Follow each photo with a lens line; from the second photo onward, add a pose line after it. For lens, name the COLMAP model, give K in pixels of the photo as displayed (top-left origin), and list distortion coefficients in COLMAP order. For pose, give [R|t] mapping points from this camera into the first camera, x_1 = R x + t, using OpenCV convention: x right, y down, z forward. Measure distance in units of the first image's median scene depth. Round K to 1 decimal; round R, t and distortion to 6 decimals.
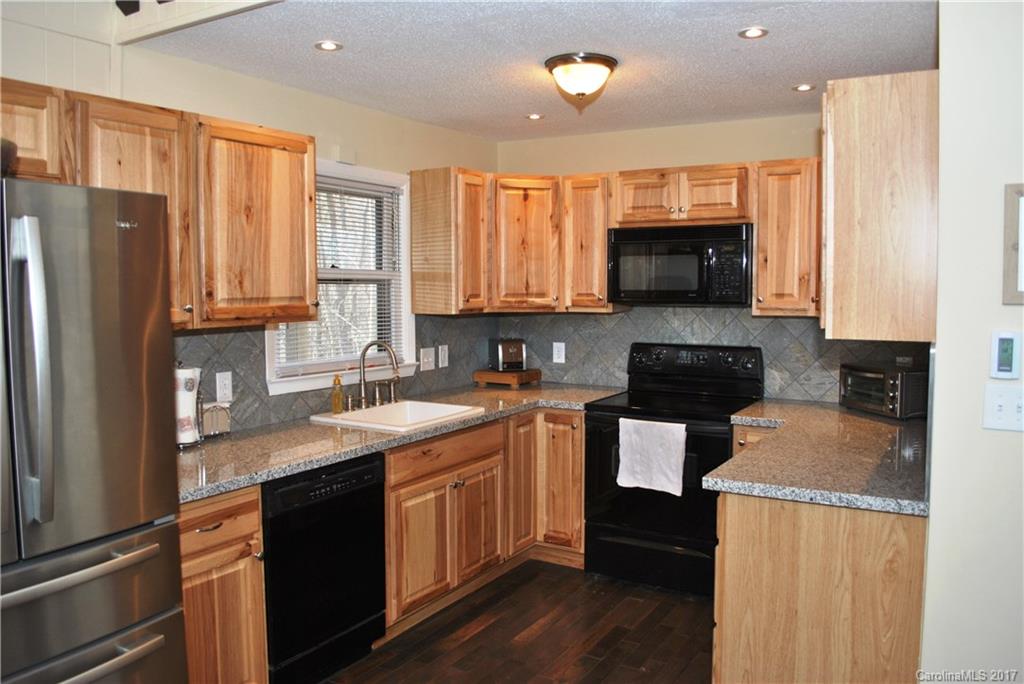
lens RADIAL K [[801.3, 0, 515.5], [0, 801.3, 338.4], [0, 0, 1]] dist [-0.094086, 0.022875]
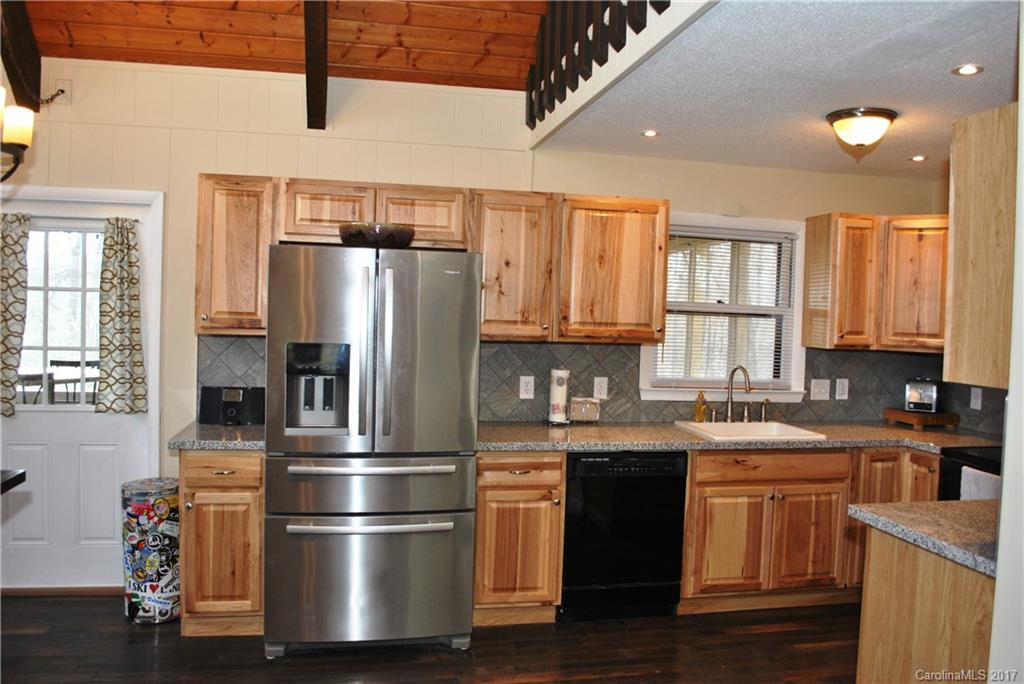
lens RADIAL K [[801.3, 0, 515.5], [0, 801.3, 338.4], [0, 0, 1]] dist [-0.094086, 0.022875]
pose [[0.672450, 0.050670, -0.738406, 0.536726], [-0.084077, 0.996426, -0.008192, 0.000288], [0.735352, 0.067591, 0.674307, -0.035749]]
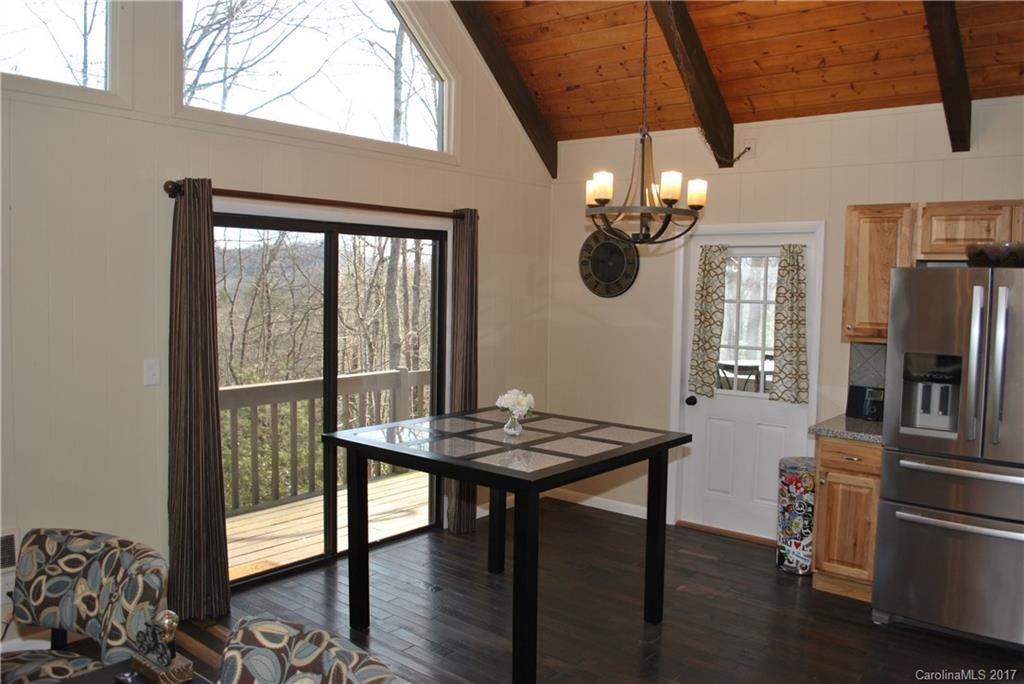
lens RADIAL K [[801.3, 0, 515.5], [0, 801.3, 338.4], [0, 0, 1]] dist [-0.094086, 0.022875]
pose [[-0.165741, 0.066346, -0.983935, 0.817186], [-0.085680, 0.992993, 0.081390, -0.043761], [0.982440, 0.097794, -0.158895, 0.057330]]
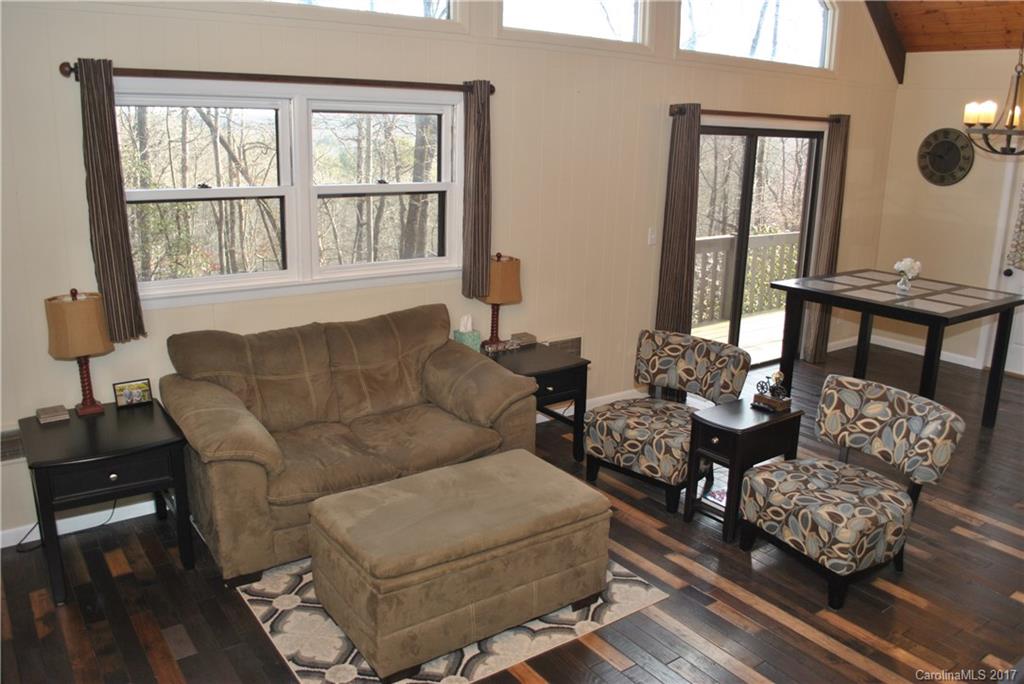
lens RADIAL K [[801.3, 0, 515.5], [0, 801.3, 338.4], [0, 0, 1]] dist [-0.094086, 0.022875]
pose [[-0.401888, 0.220076, -0.888849, 1.483043], [-0.084749, 0.957583, 0.275413, -0.093992], [0.911759, 0.186014, -0.366189, -0.235730]]
